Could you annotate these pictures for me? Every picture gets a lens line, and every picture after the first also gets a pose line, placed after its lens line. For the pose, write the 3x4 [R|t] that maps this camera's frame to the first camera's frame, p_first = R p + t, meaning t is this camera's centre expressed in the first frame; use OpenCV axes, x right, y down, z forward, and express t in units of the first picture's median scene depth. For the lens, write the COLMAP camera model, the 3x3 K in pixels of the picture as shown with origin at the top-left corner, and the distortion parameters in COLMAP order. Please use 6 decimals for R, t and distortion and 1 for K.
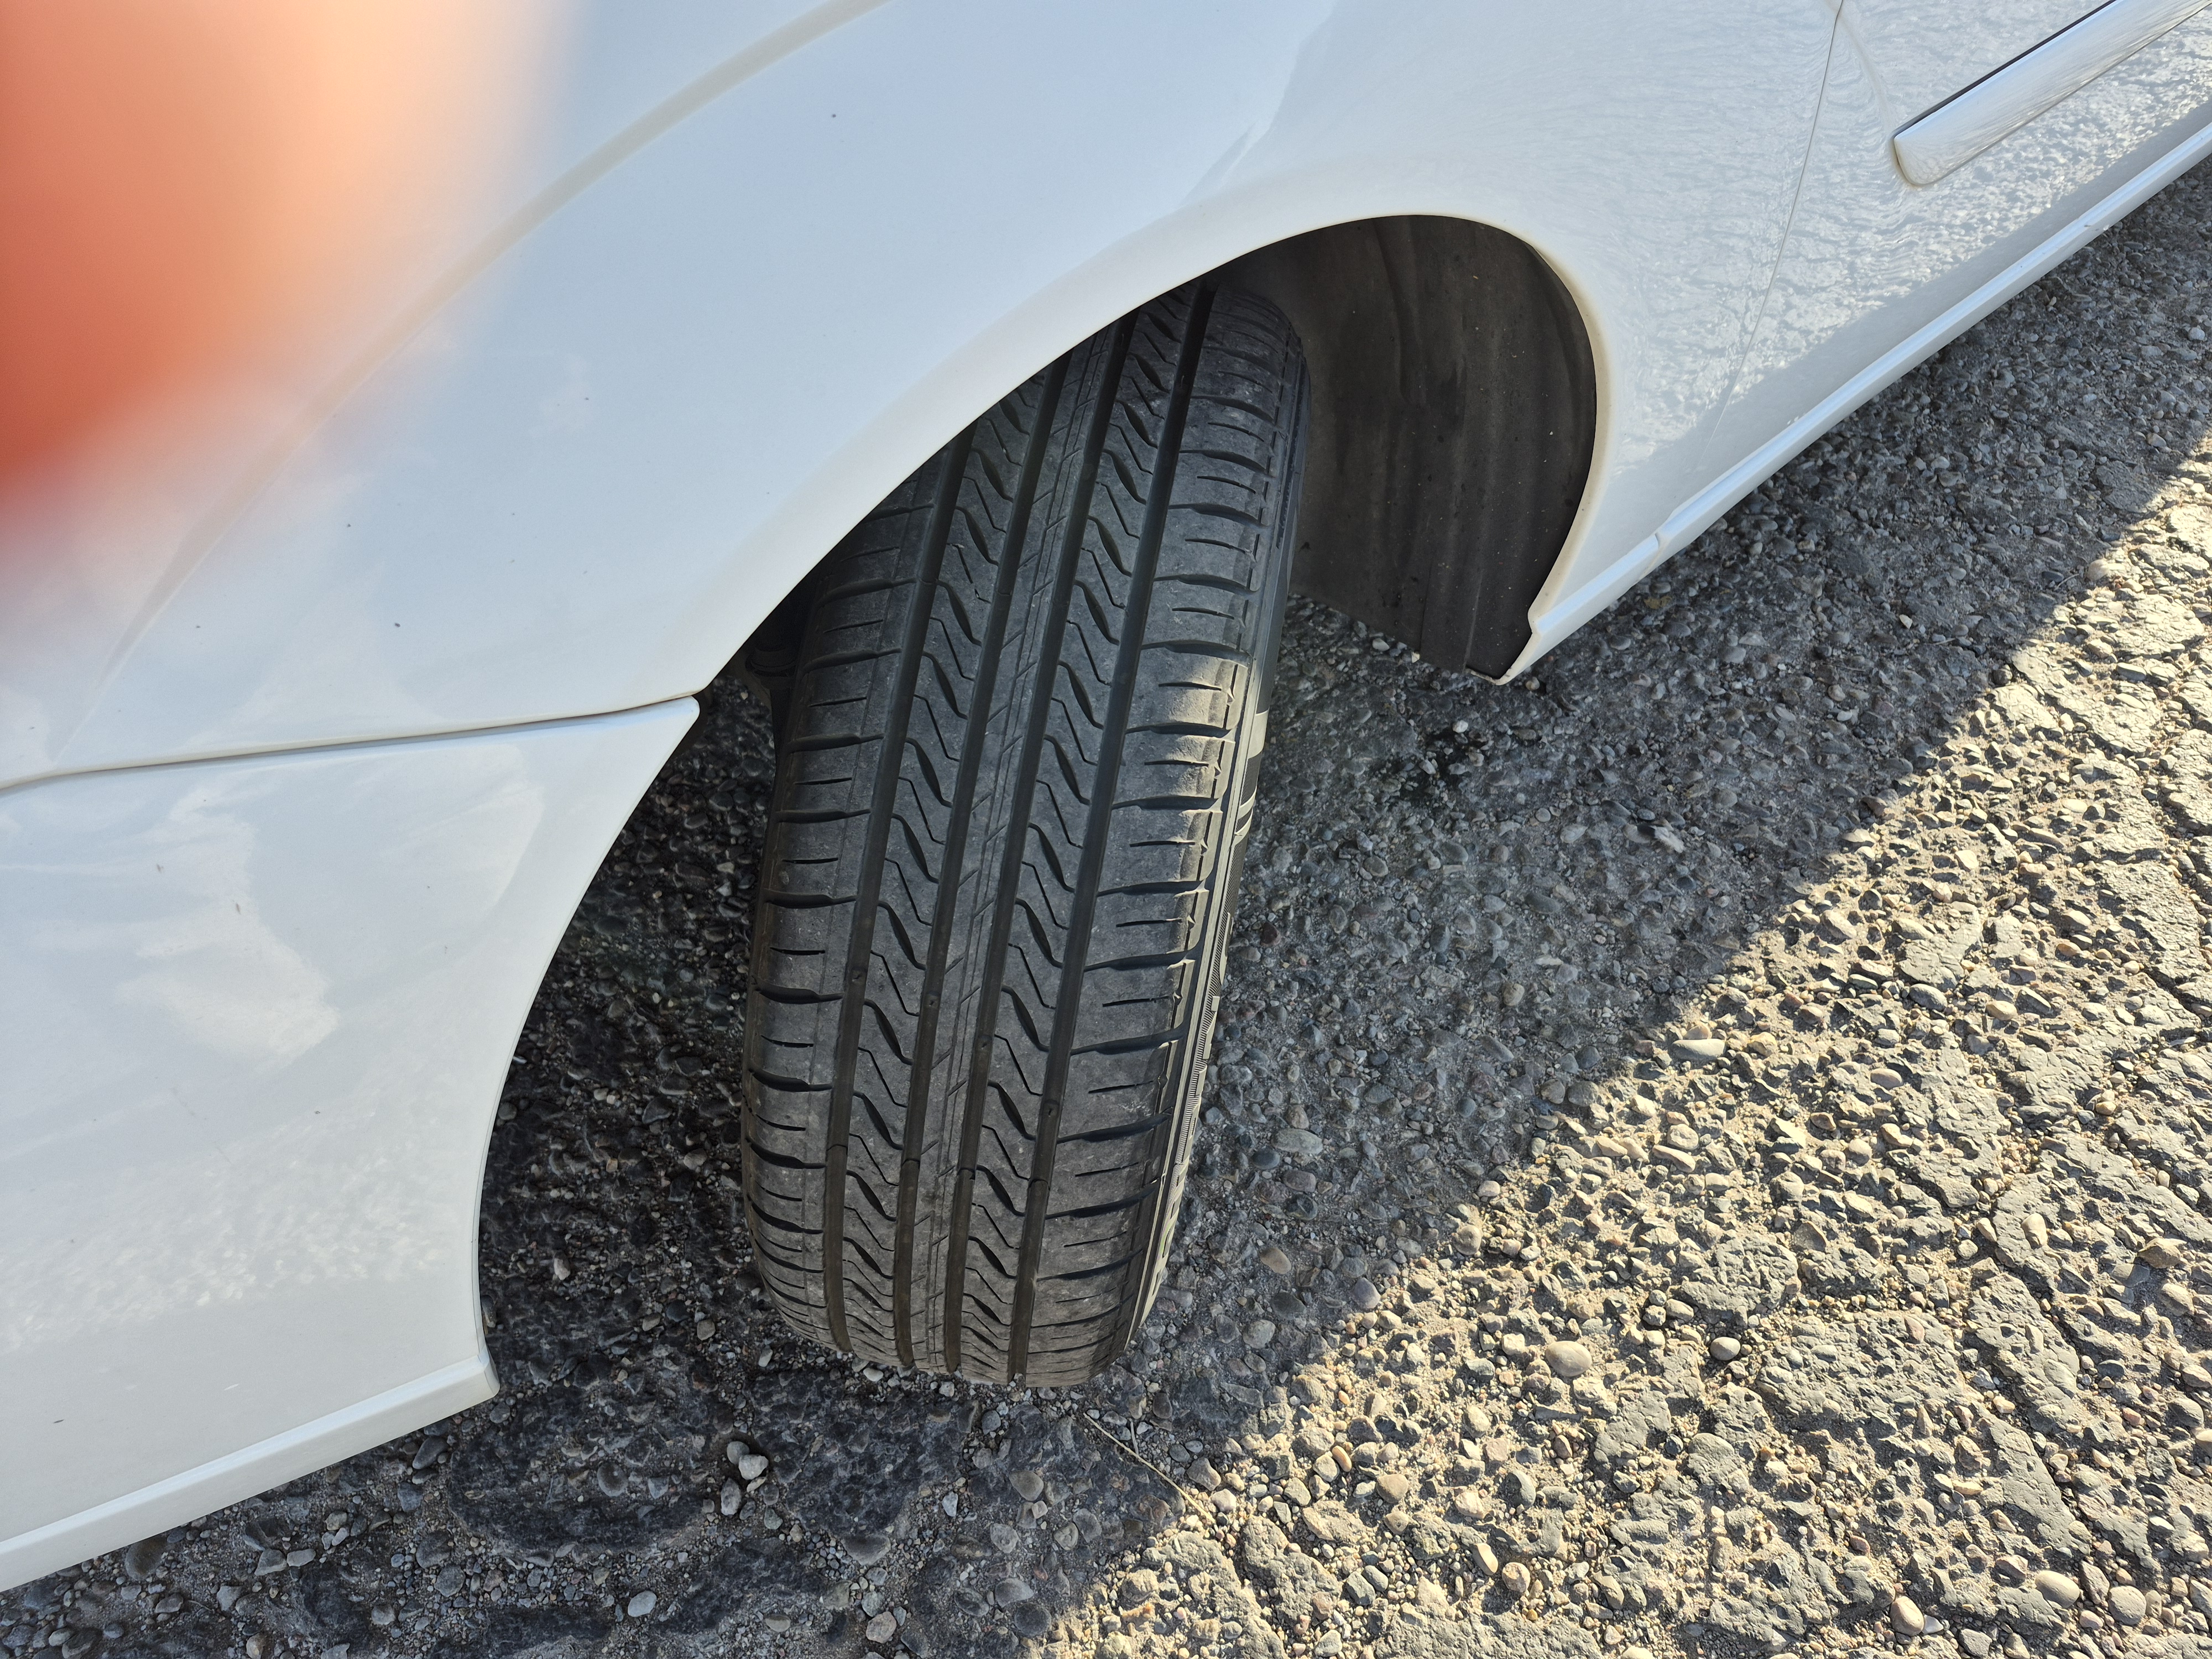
lens RADIAL K [[1639.0, 0, 1074.5], [0, 1639.0, 869.3], [0, 0, 1]] dist [0.071388, -0.094852]
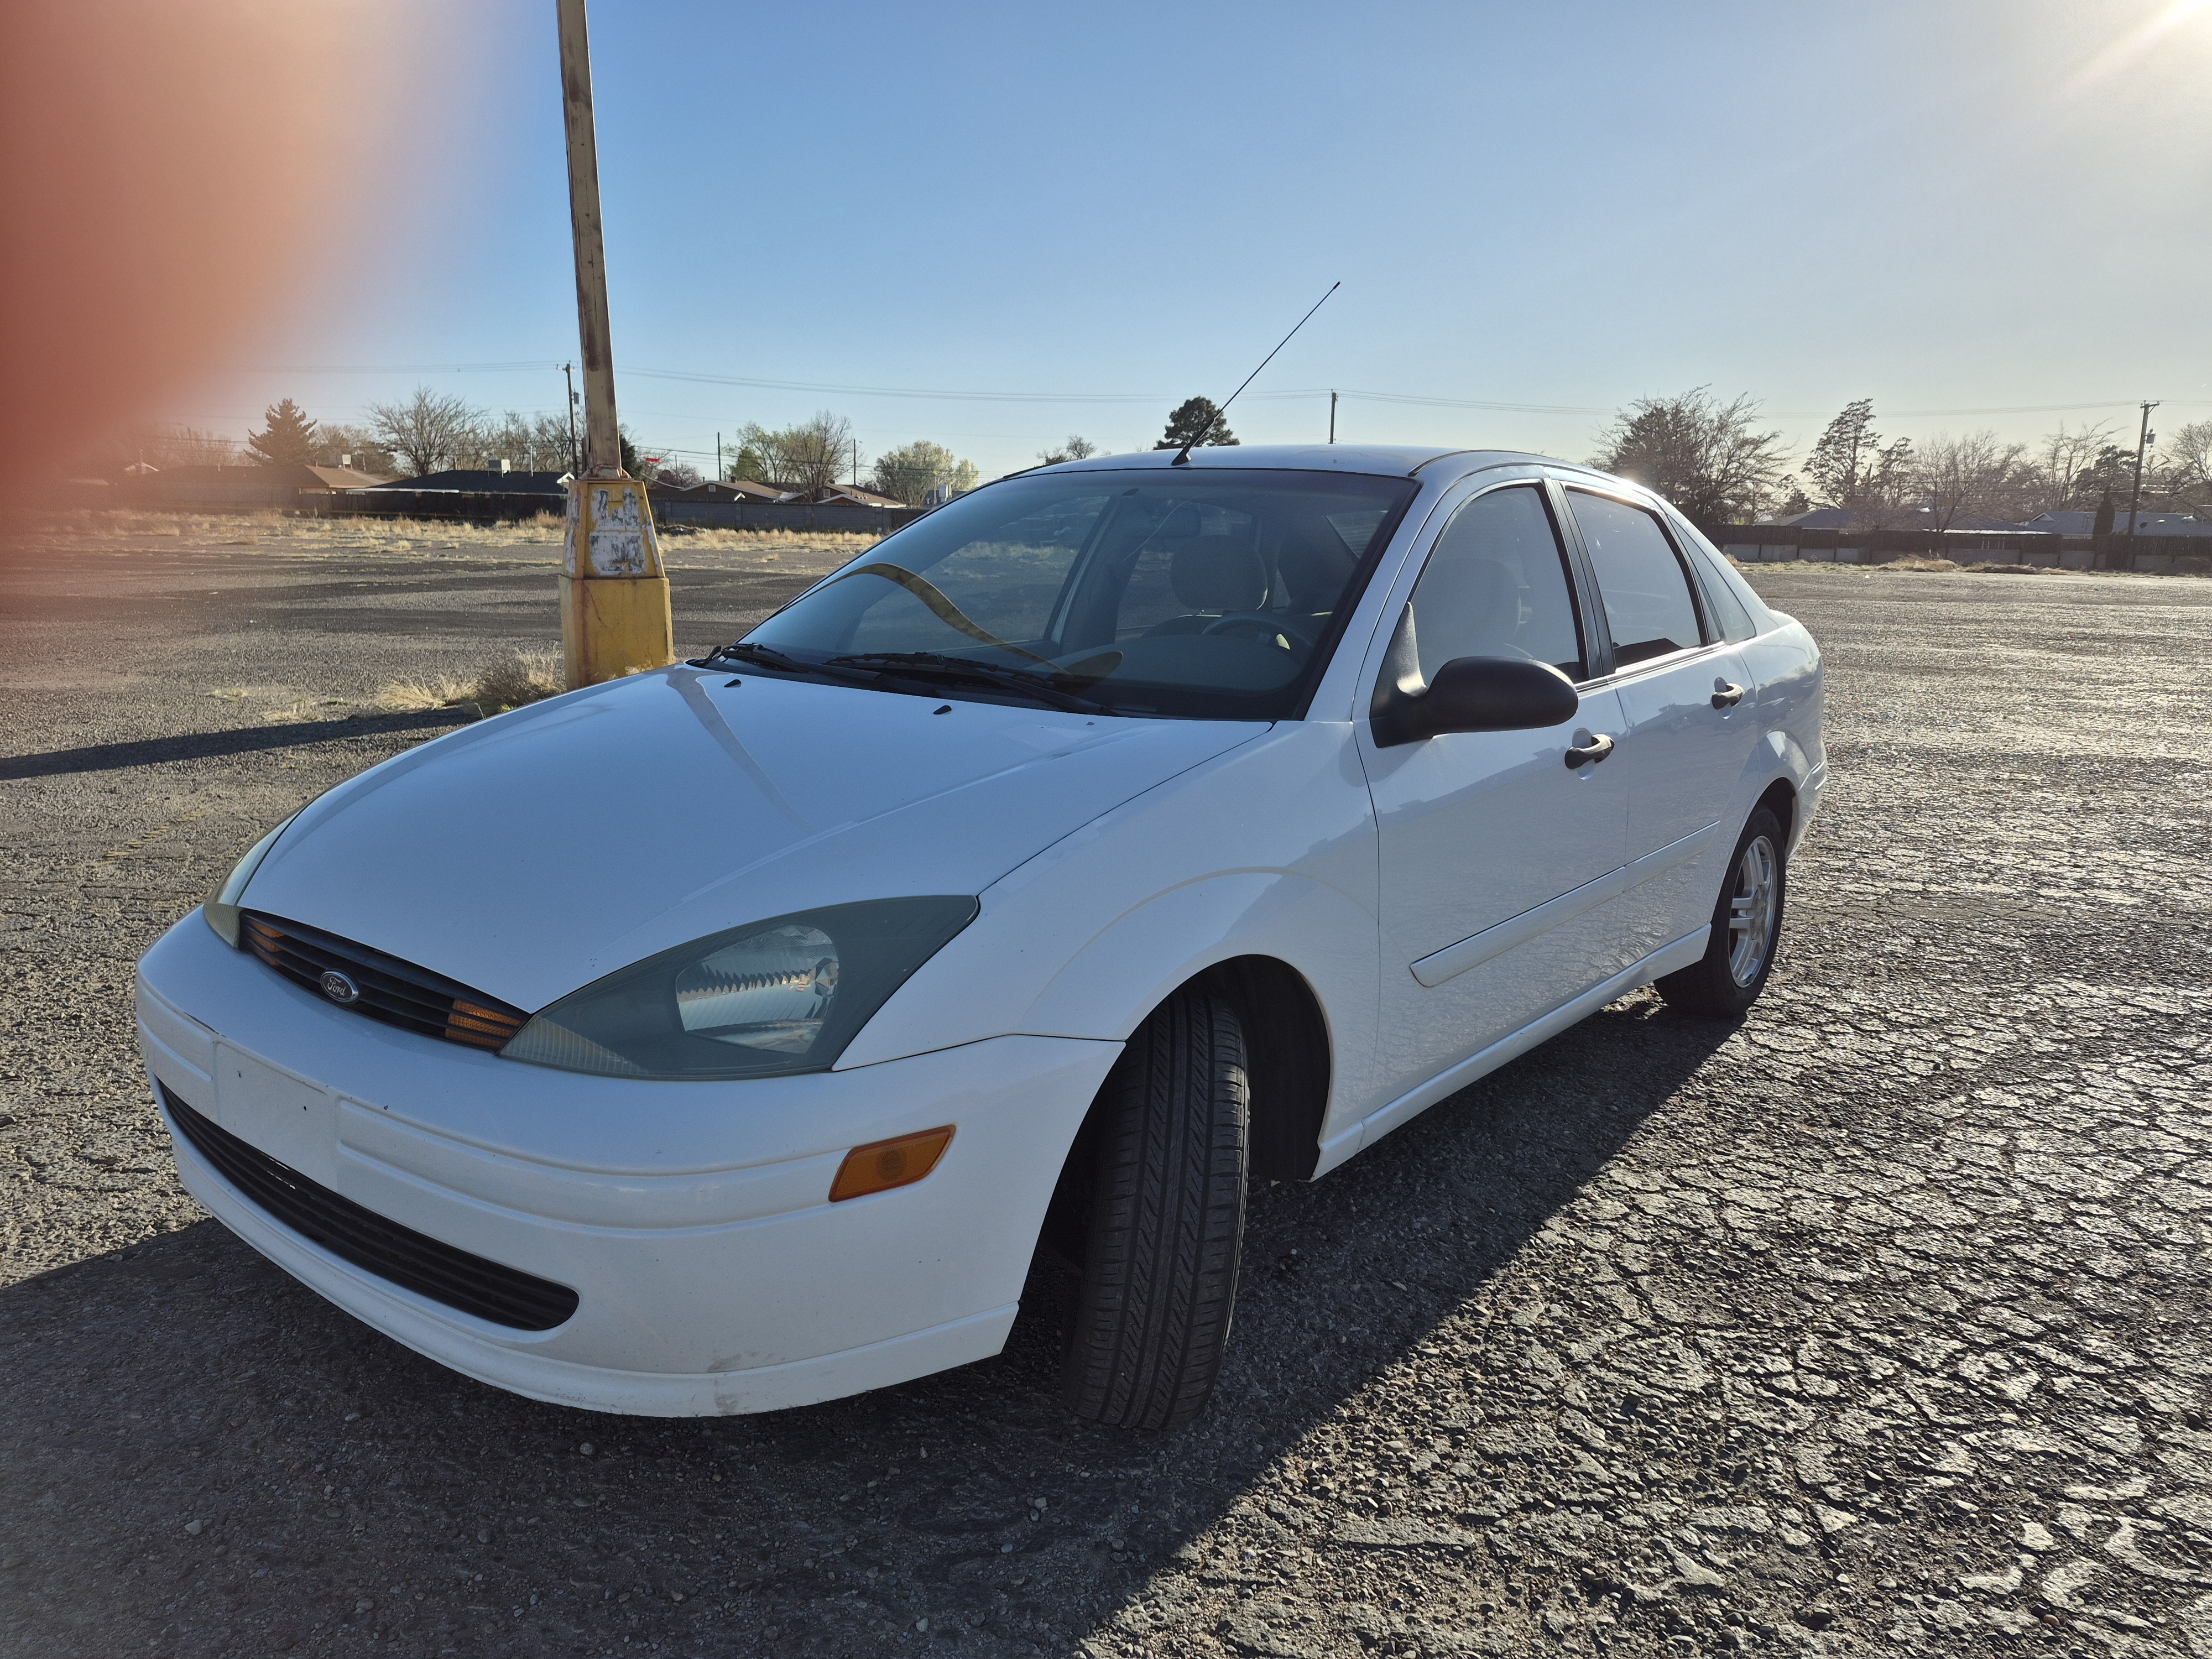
lens RADIAL K [[1639.0, 0, 1074.5], [0, 1639.0, 869.3], [0, 0, 1]] dist [0.071388, -0.094852]
pose [[0.987359, 0.001148, 0.158496, -0.462458], [0.088949, 0.823652, -0.560076, 0.832481], [-0.131188, 0.567094, 0.813138, -1.153728]]
